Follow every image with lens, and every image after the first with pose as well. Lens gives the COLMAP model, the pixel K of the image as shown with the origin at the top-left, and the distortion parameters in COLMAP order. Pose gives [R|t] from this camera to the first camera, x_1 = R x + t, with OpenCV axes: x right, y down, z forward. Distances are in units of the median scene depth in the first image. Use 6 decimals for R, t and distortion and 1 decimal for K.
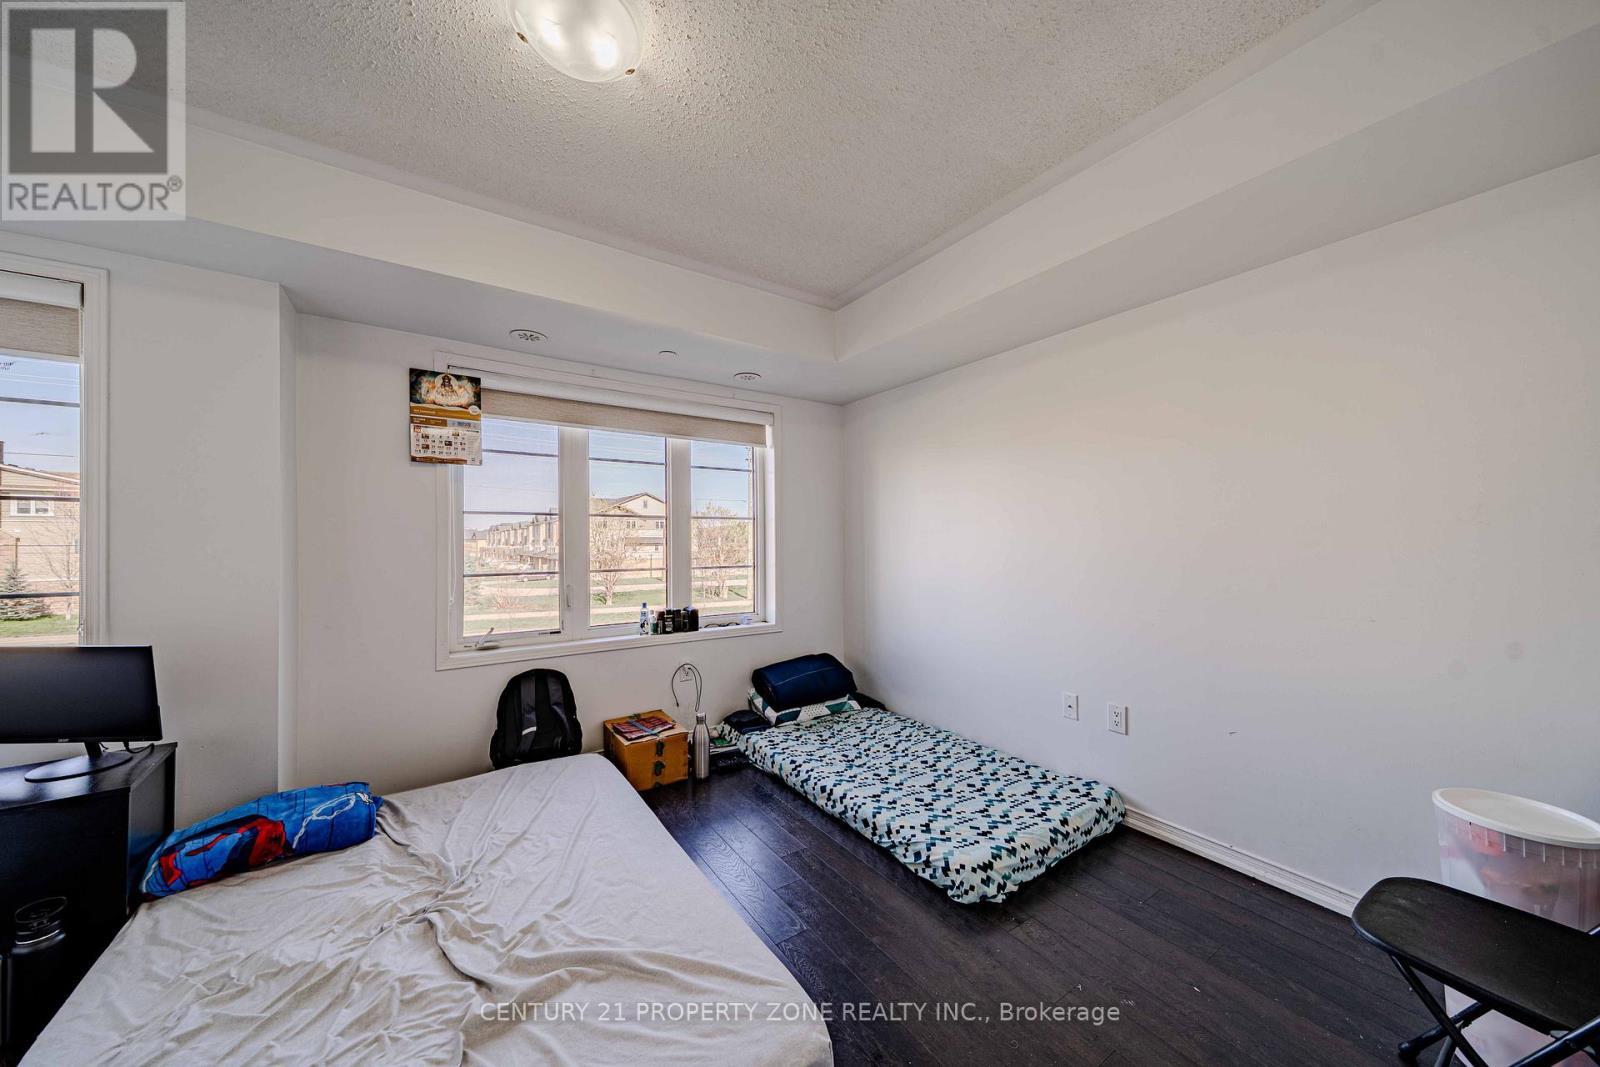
lens RADIAL K [[568.0, 0, 807.2], [0, 568.0, 537.1], [0, 0, 1]] dist [0.018305, -0.003610]
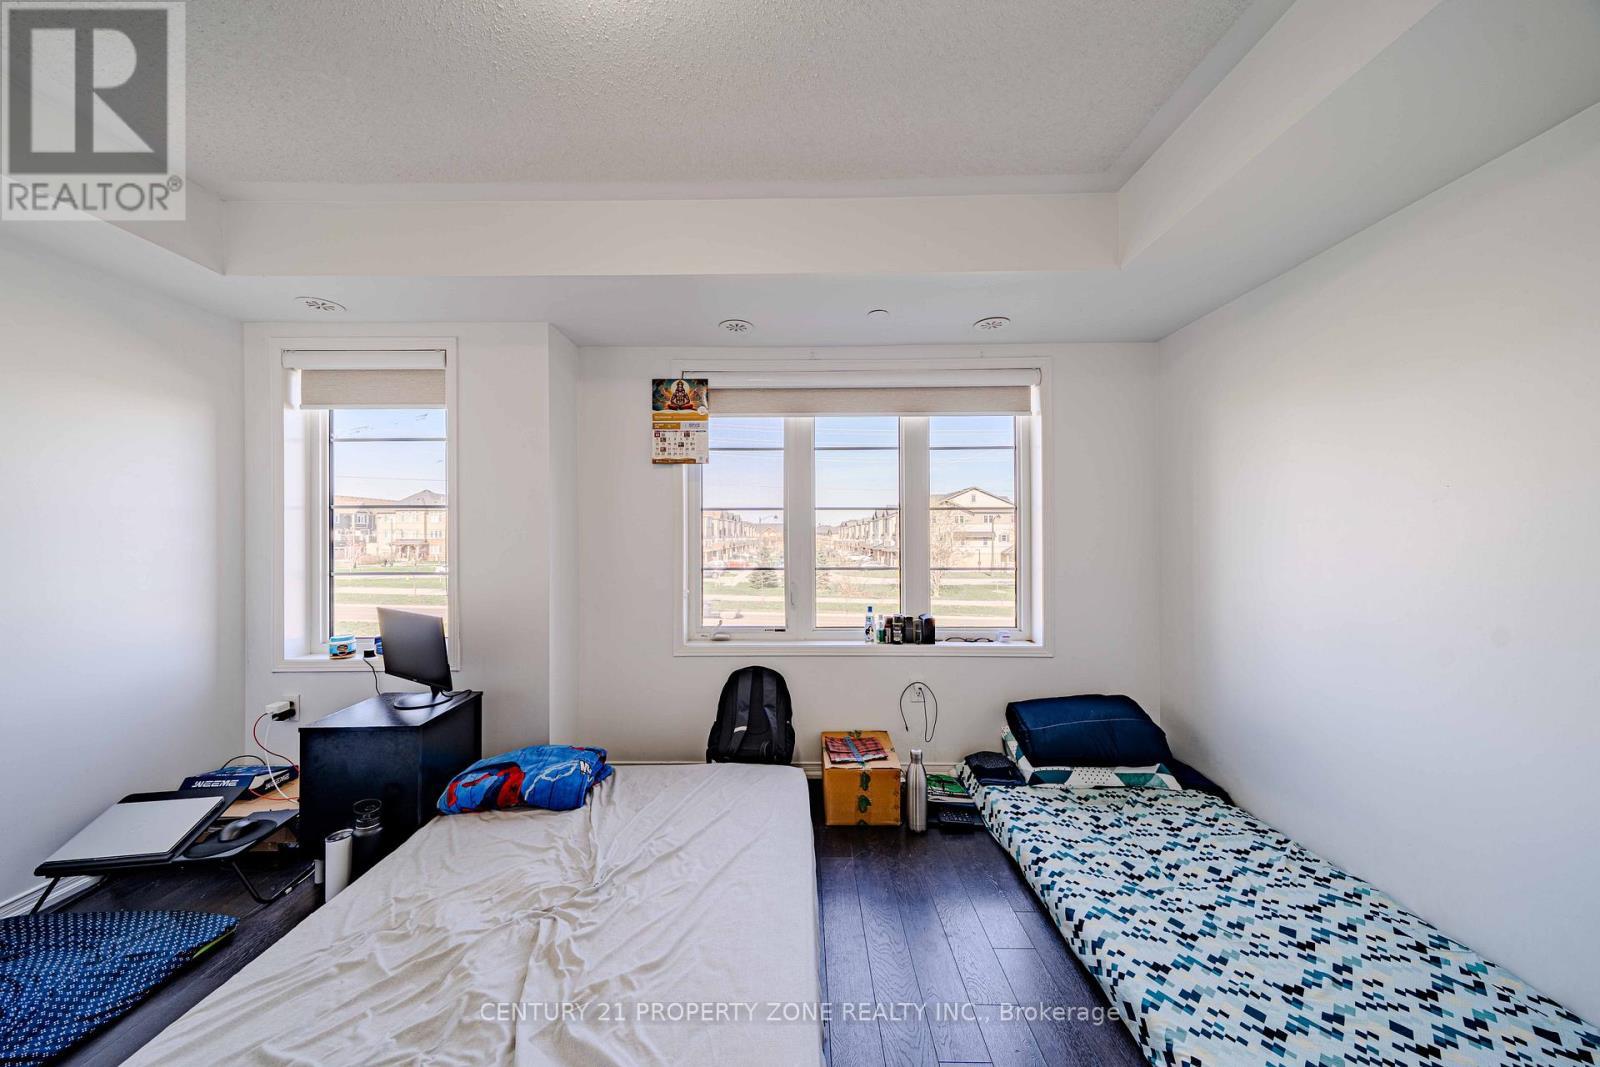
lens RADIAL K [[546.1, 0, 792.5], [0, 546.1, 536.4], [0, 0, 1]] dist [0.016964, -0.003087]
pose [[0.812059, 0.002215, -0.583571, 0.121961], [0.003131, 0.999962, 0.008152, -0.000619], [0.583566, -0.008447, 0.812021, 0.261275]]
